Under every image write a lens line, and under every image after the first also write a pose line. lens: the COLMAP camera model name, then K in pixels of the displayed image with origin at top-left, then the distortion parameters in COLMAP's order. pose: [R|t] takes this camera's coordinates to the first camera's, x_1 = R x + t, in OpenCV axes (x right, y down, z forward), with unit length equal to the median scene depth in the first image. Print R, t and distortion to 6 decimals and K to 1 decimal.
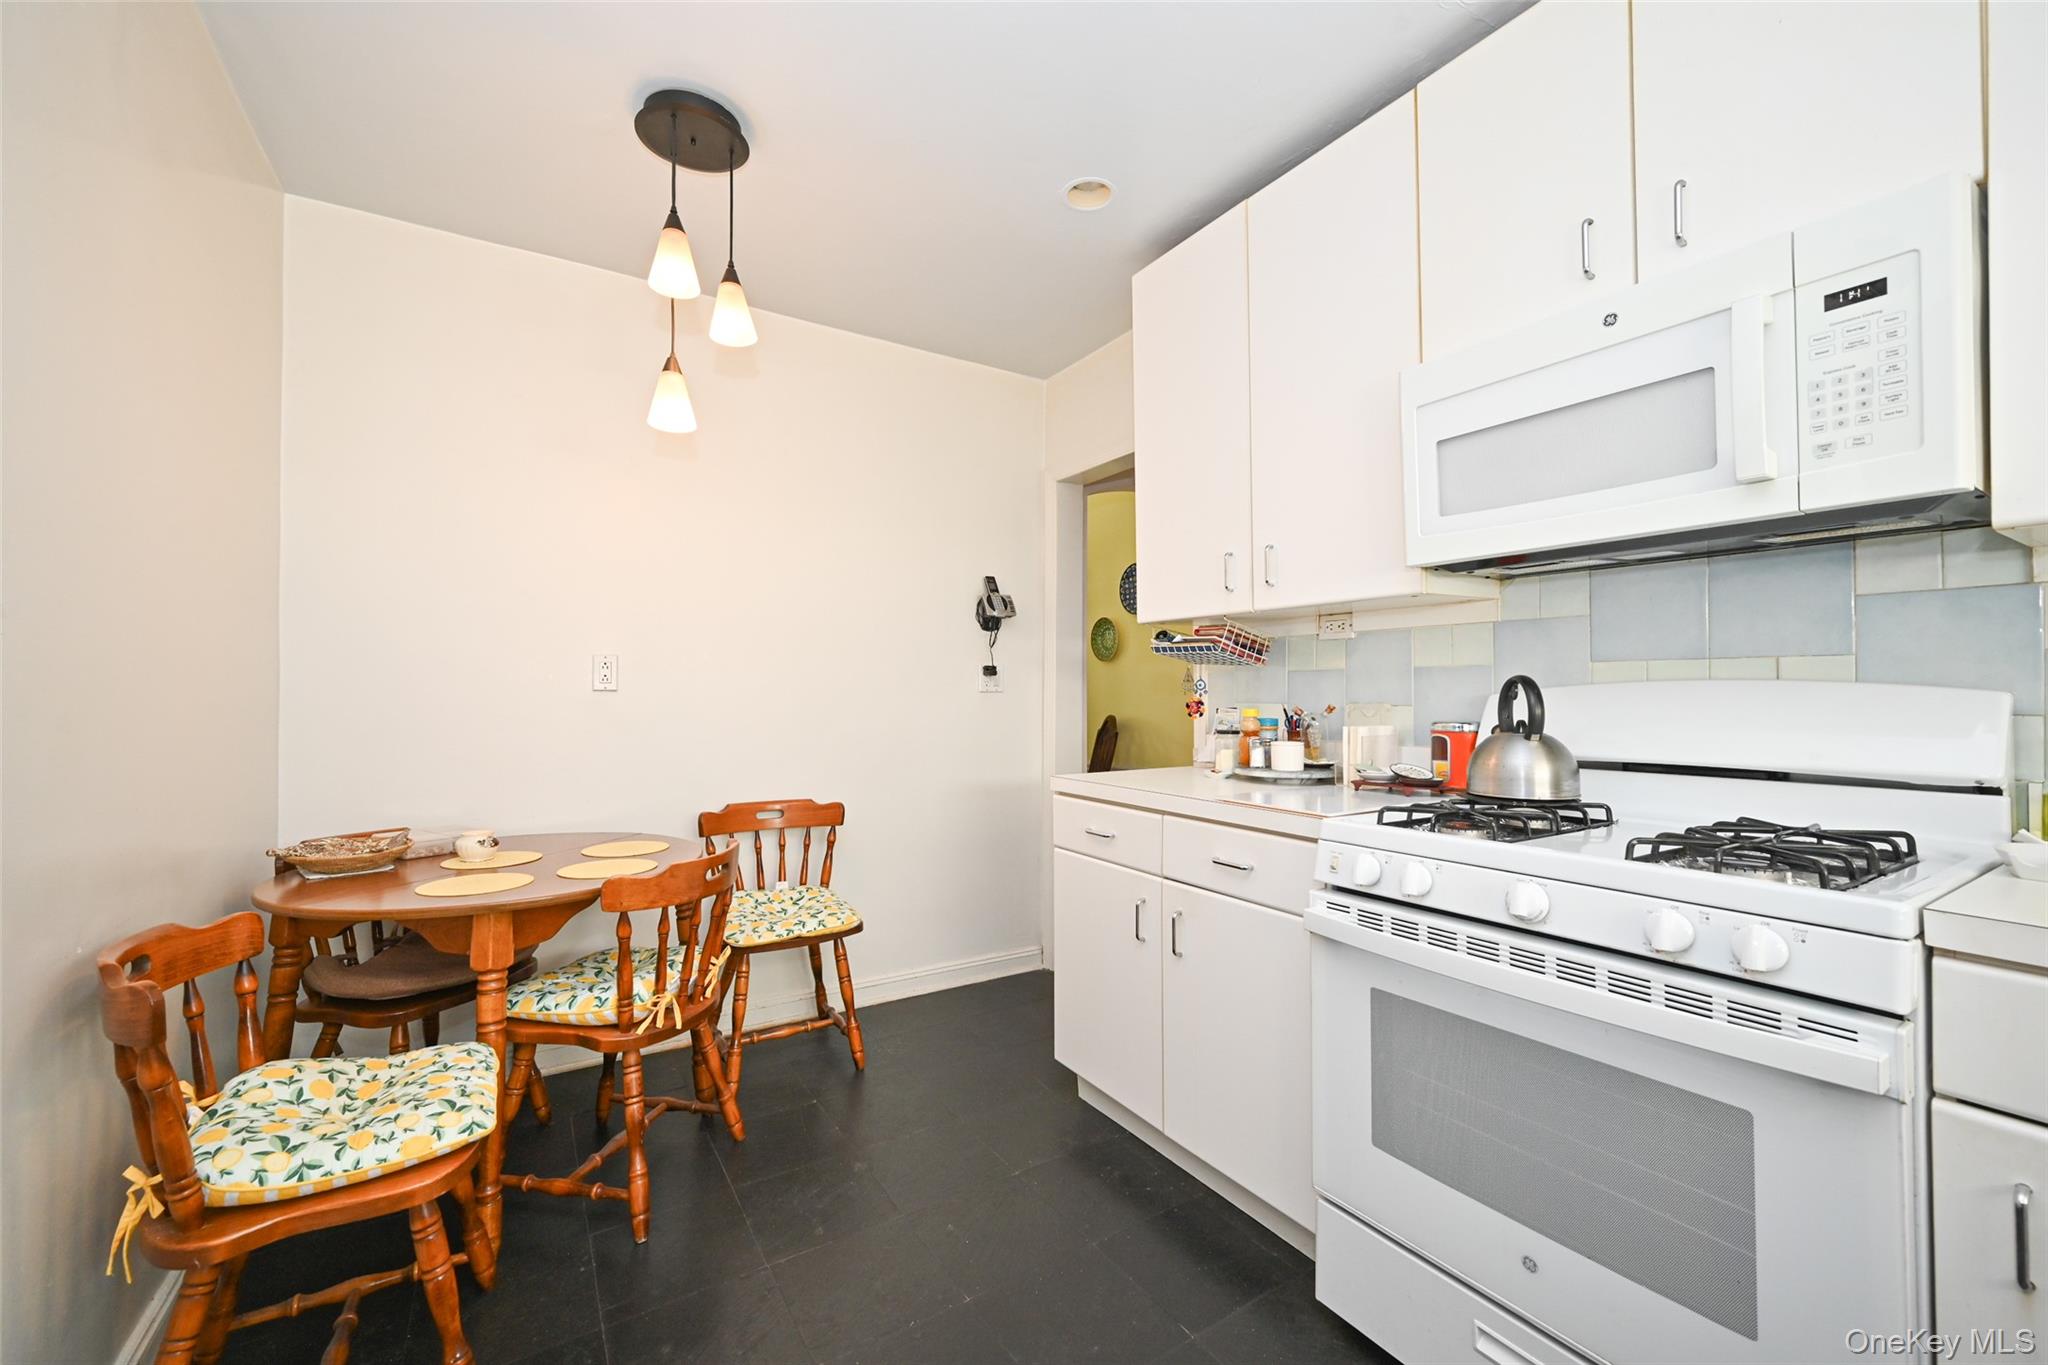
lens RADIAL K [[804.8, 0, 1027.6], [0, 804.8, 684.9], [0, 0, 1]] dist [0.000911, 0.000014]
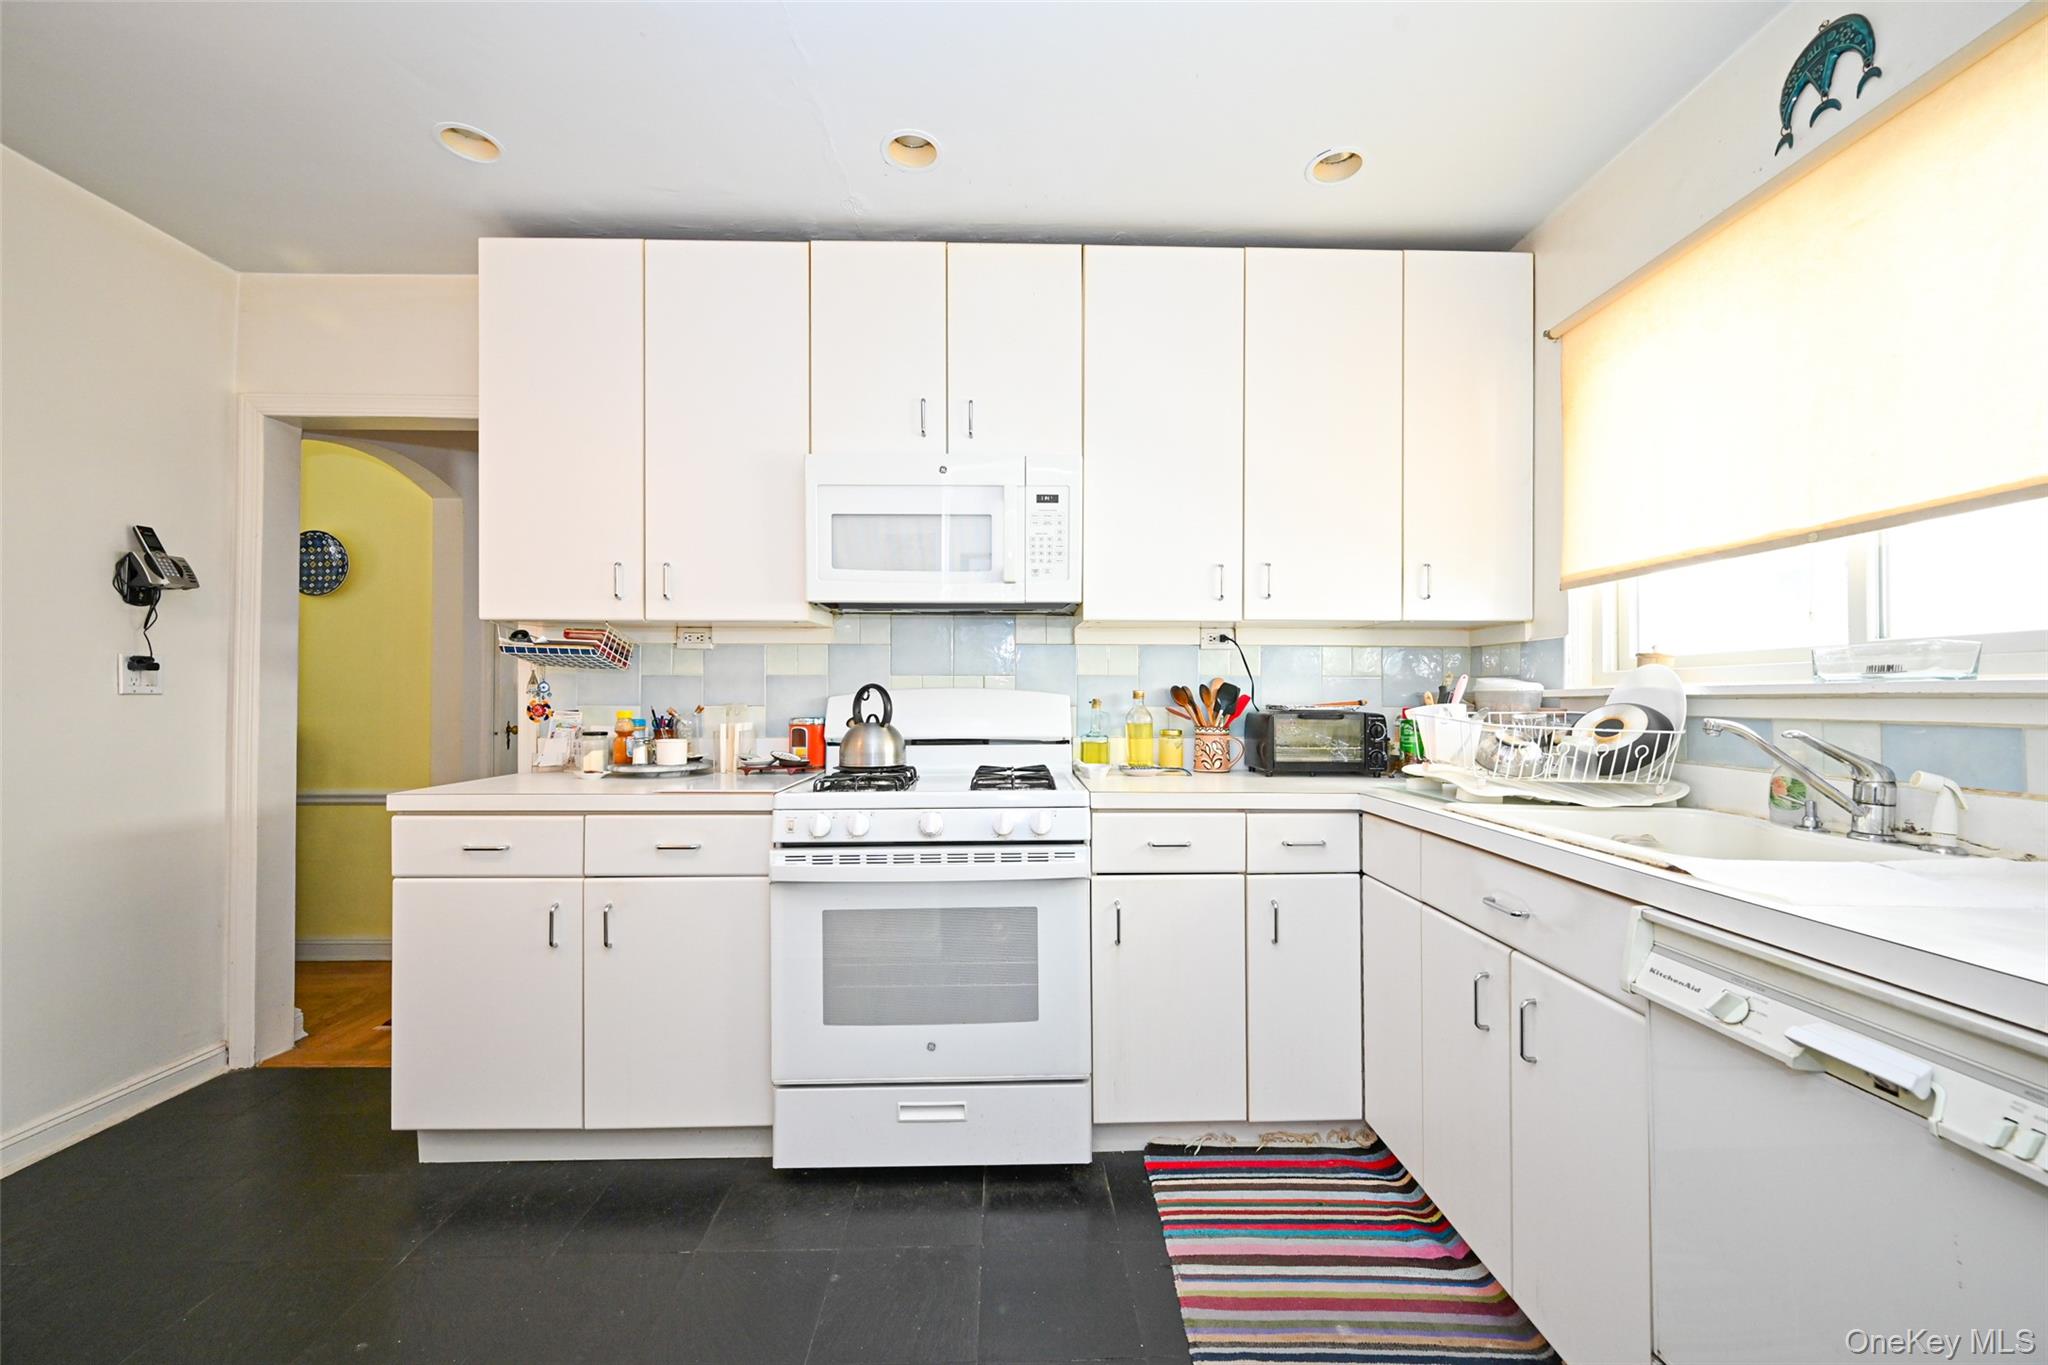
lens RADIAL K [[804.8, 0, 1027.6], [0, 804.8, 684.9], [0, 0, 1]] dist [0.000911, 0.000014]
pose [[0.522539, 0.010590, 0.852549, -0.401591], [-0.008309, 0.999939, -0.007329, -0.000913], [-0.852575, -0.003254, 0.522595, -0.008295]]
